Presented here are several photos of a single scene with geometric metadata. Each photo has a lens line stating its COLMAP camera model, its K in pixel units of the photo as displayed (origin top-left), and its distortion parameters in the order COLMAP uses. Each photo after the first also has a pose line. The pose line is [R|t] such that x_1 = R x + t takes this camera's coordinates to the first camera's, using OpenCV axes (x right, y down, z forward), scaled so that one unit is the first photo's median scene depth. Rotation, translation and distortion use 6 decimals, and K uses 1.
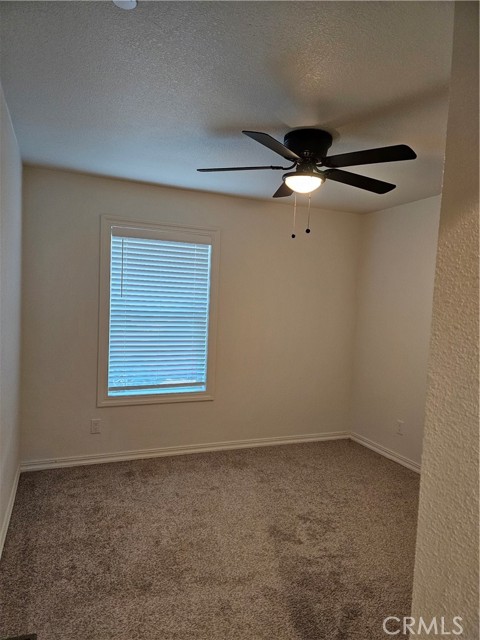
lens RADIAL K [[424.7, 0, 229.8], [0, 424.7, 326.5], [0, 0, 1]] dist [0.070933, -0.069326]
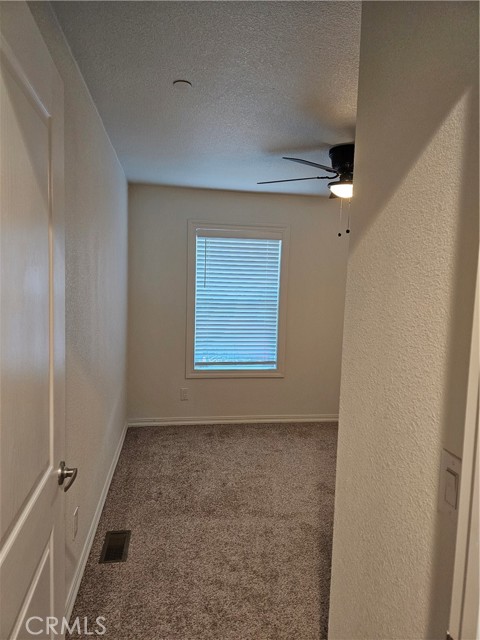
lens RADIAL K [[424.7, 0, 235.2], [0, 424.7, 320.4], [0, 0, 1]] dist [0.070933, -0.069326]
pose [[0.974362, 0.007636, -0.224858, 0.111298], [-0.002722, 0.999751, 0.022157, -0.004359], [0.224972, -0.020977, 0.974139, -0.160705]]
